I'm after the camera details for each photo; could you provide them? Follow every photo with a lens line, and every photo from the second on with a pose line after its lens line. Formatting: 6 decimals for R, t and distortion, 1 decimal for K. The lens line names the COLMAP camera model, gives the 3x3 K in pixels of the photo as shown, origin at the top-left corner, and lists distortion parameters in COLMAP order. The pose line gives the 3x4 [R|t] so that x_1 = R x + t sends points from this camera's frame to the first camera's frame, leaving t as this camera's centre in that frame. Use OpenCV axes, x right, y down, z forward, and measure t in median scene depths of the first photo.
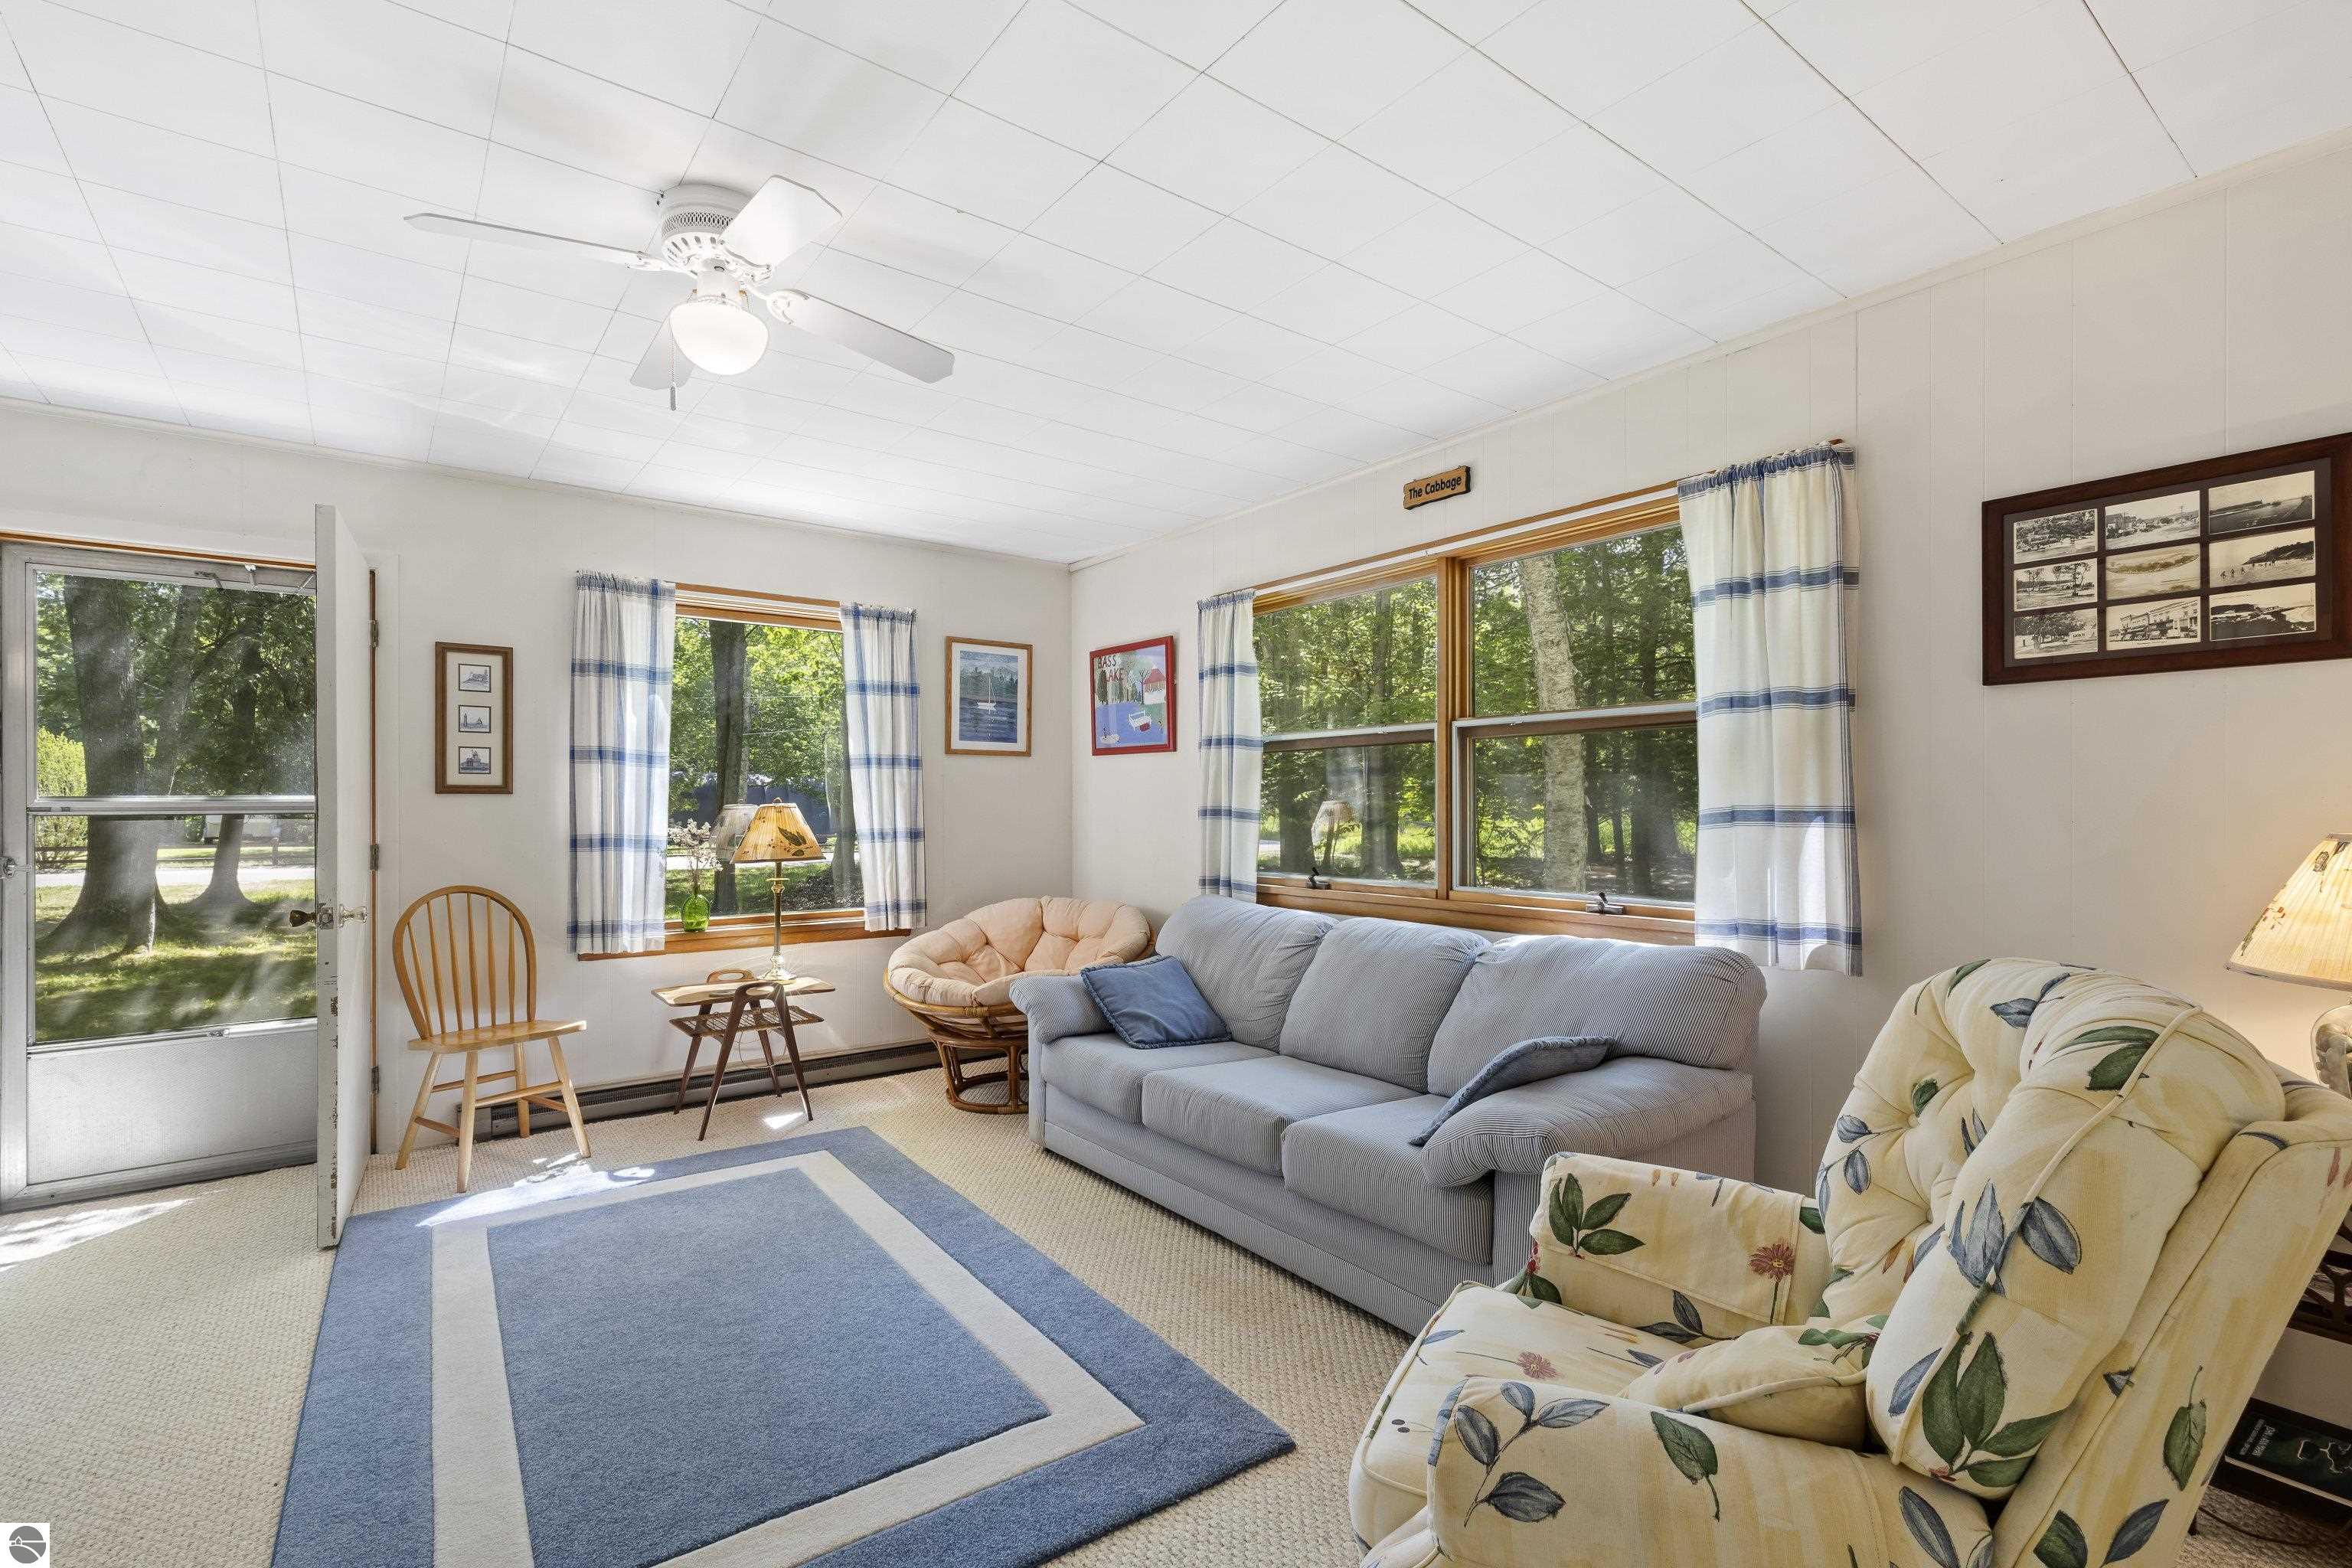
lens RADIAL K [[1072.0, 0, 1191.7], [0, 1072.0, 795.9], [0, 0, 1]] dist [0.000947, 0.000152]
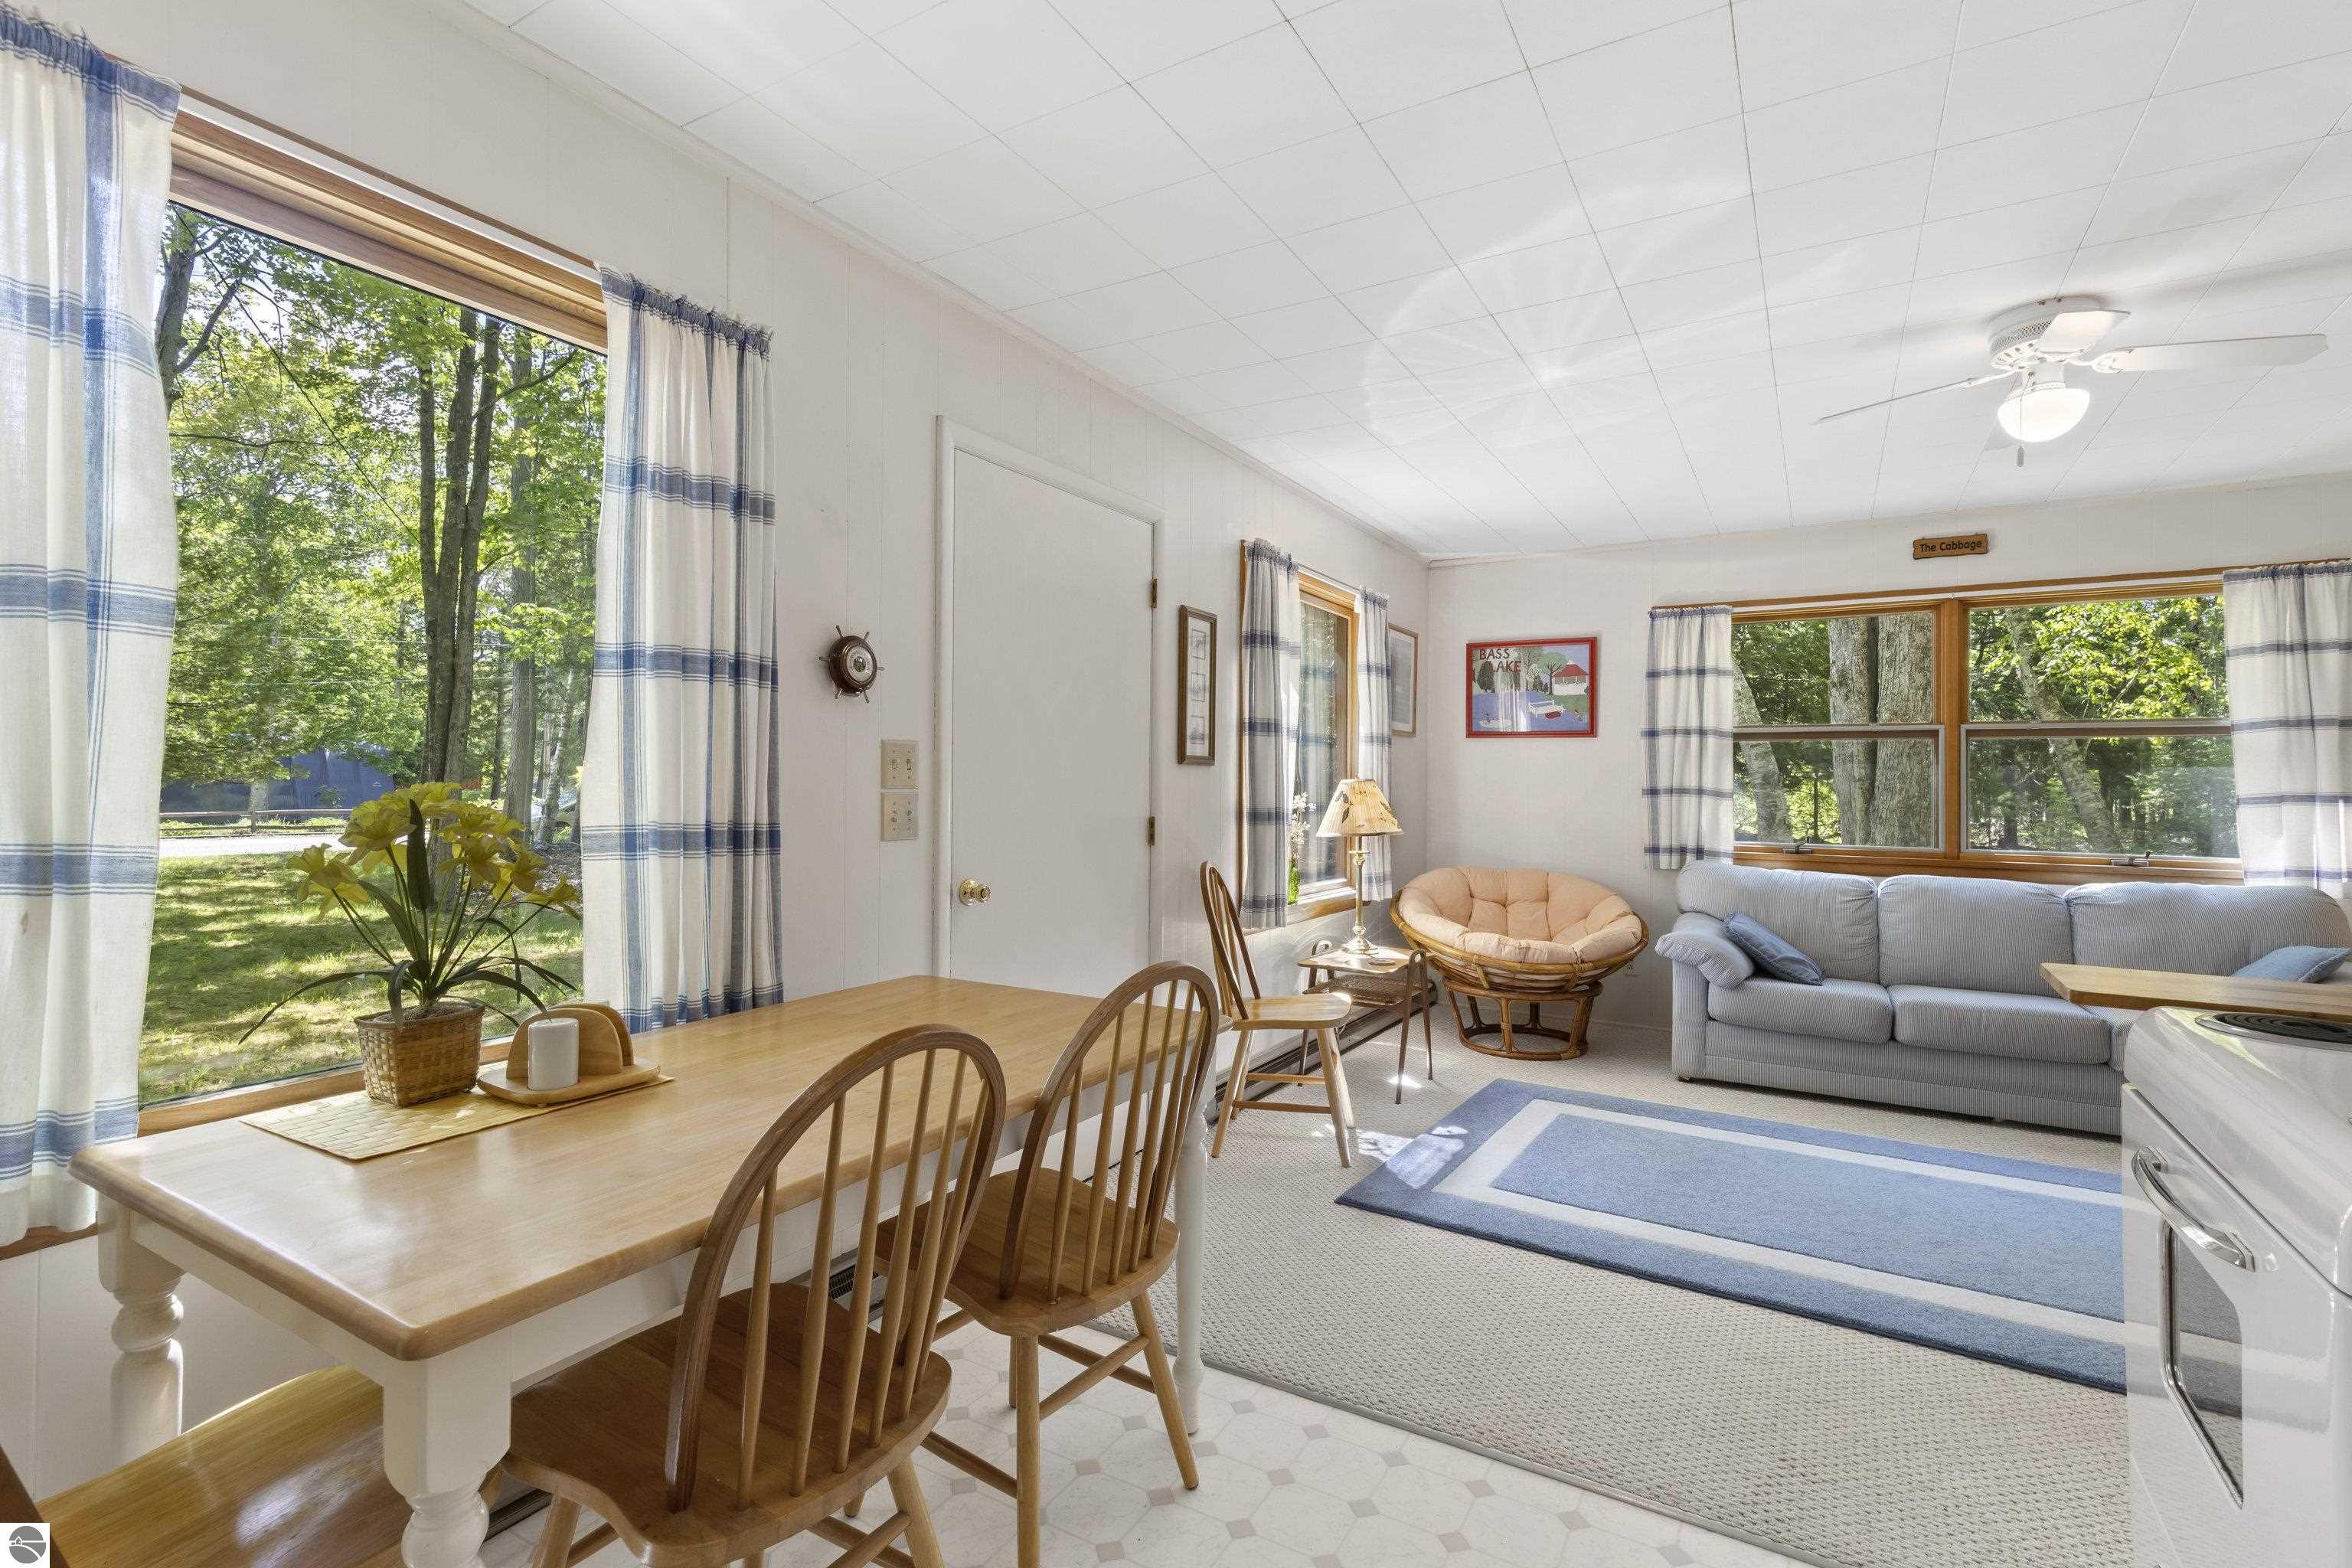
lens RADIAL K [[1064.9, 0, 1180.7], [0, 1064.9, 768.5], [0, 0, 1]] dist [0.000508, -0.000047]
pose [[0.930752, 0.017238, 0.365244, -1.023773], [-0.016256, 0.999851, -0.005763, 0.007001], [-0.365289, -0.000573, 0.930894, 0.117925]]
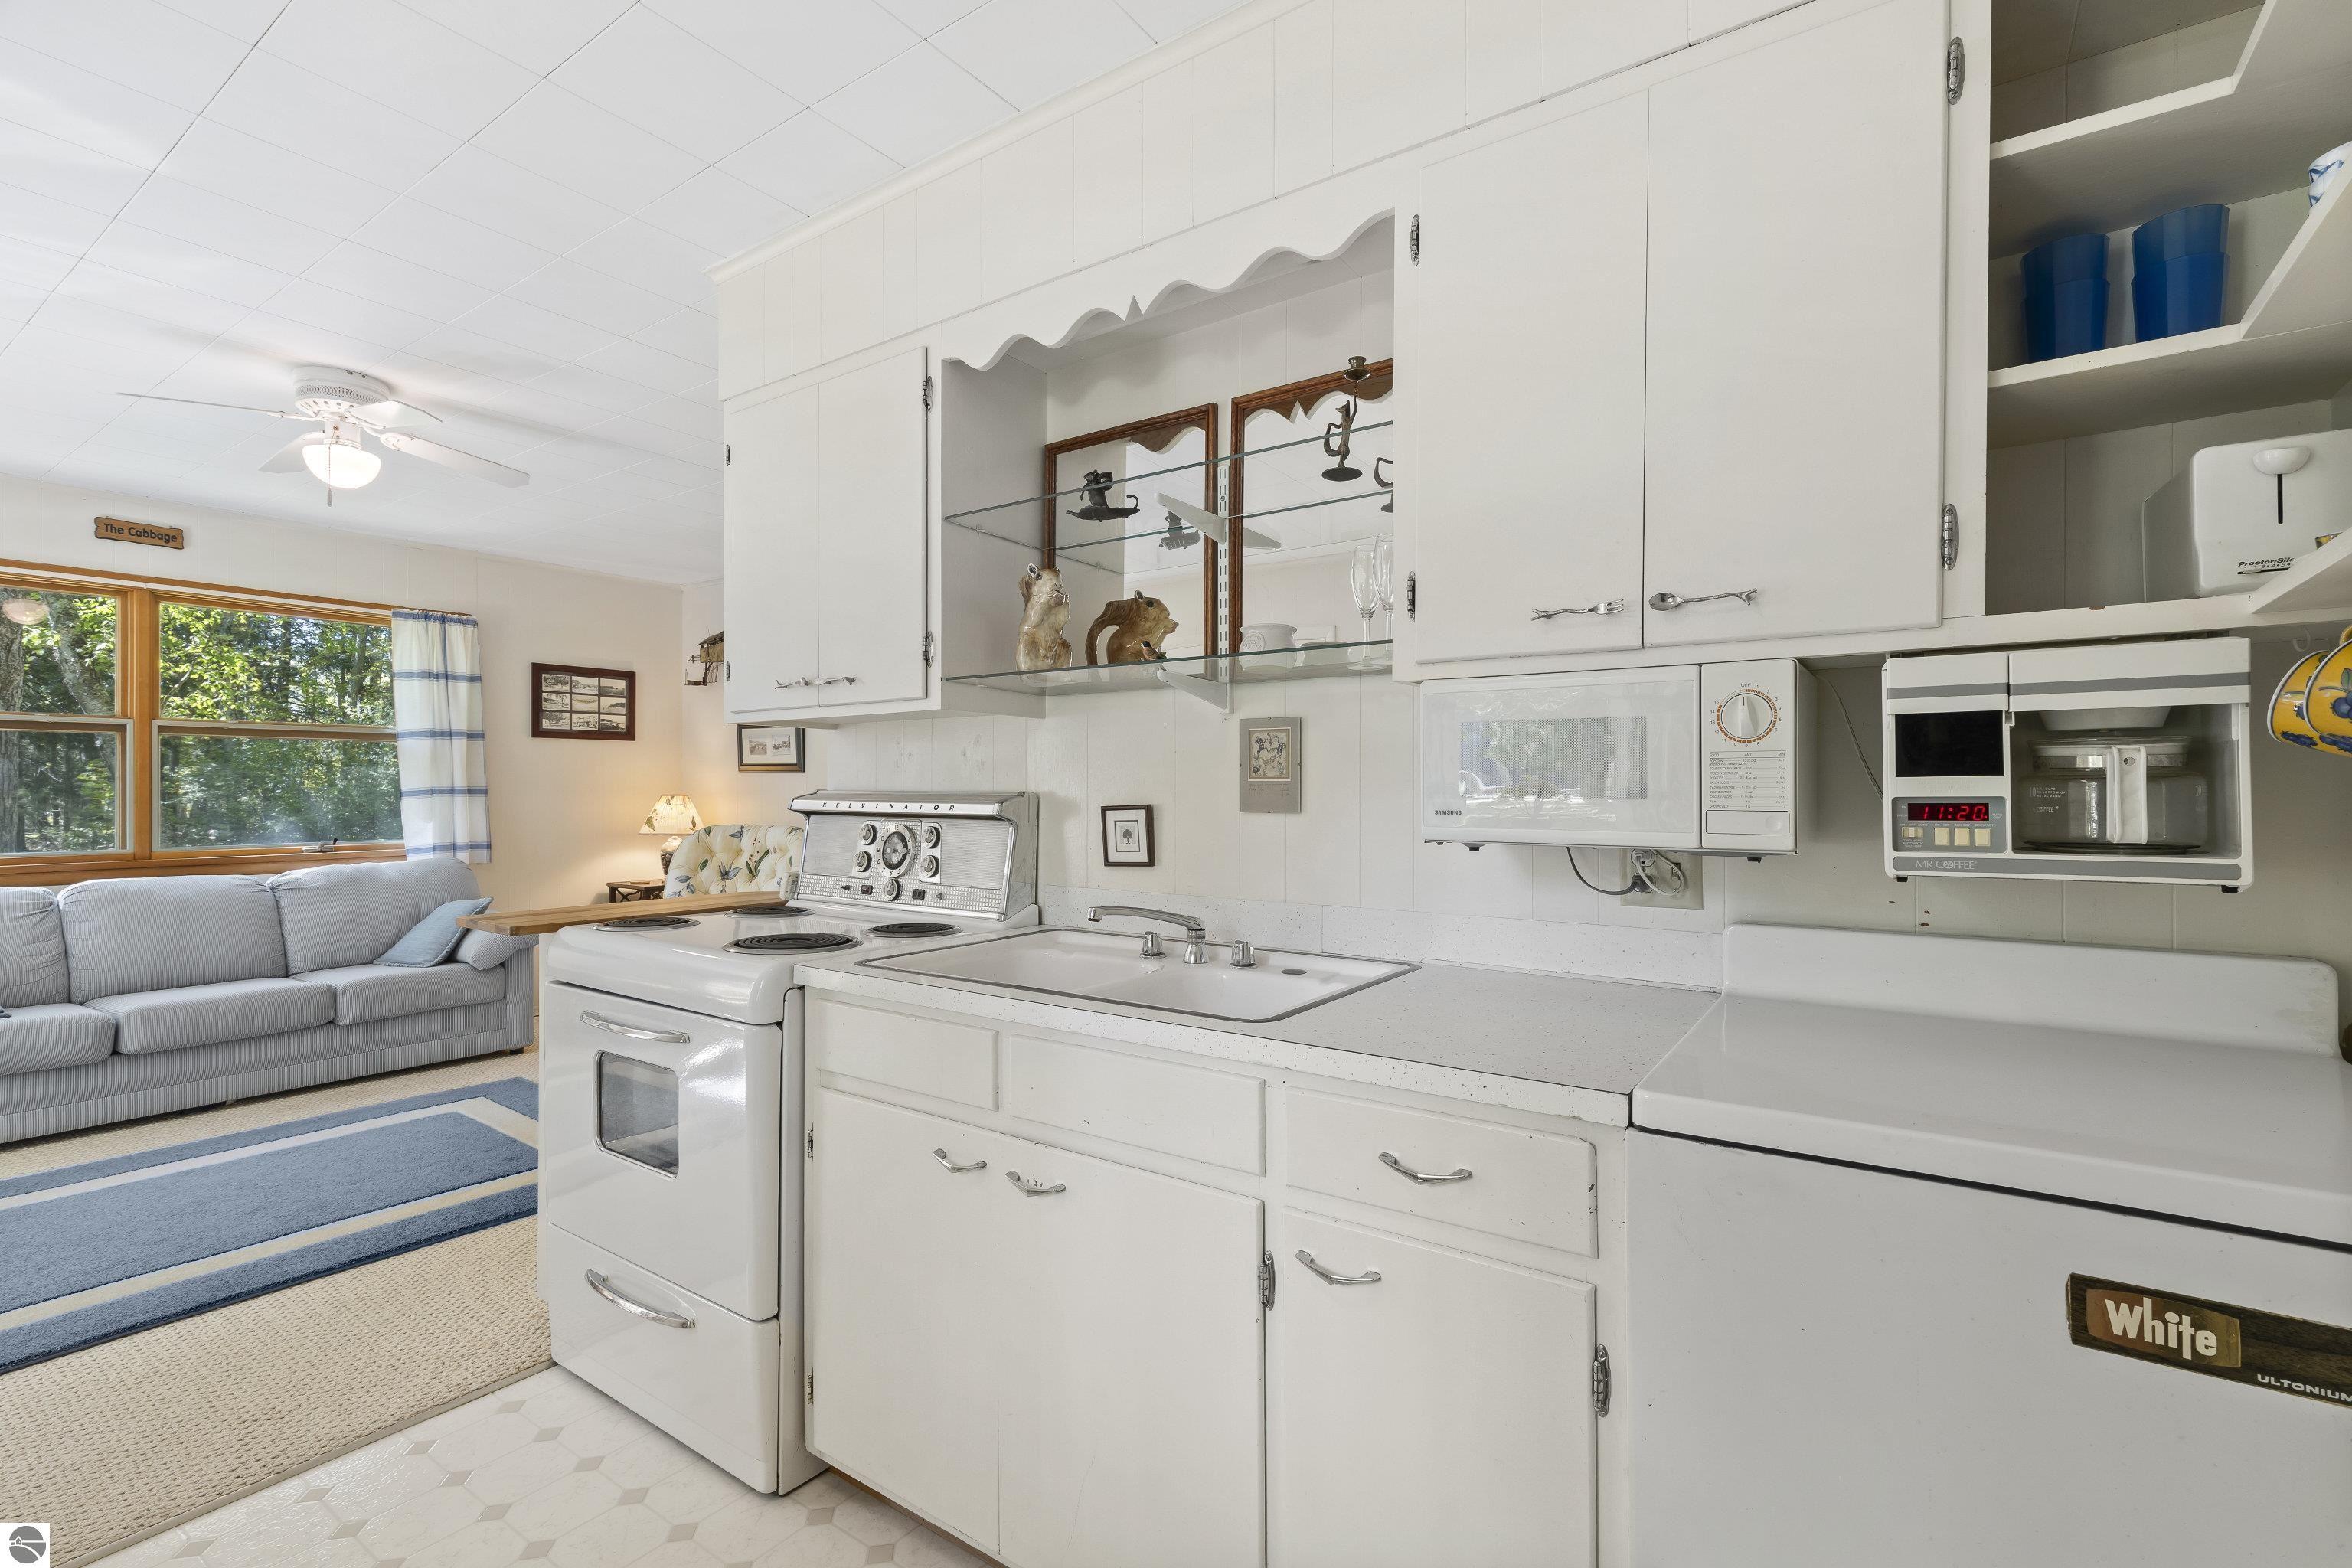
lens RADIAL K [[1049.8, 0, 1185.9], [0, 1049.8, 789.1], [0, 0, 1]] dist [0.003276, 0.000102]
pose [[-0.310755, 0.000291, 0.950490, -1.211135], [-0.007624, 0.999967, -0.002799, 0.006427], [-0.950459, -0.008116, -0.310743, 0.196912]]
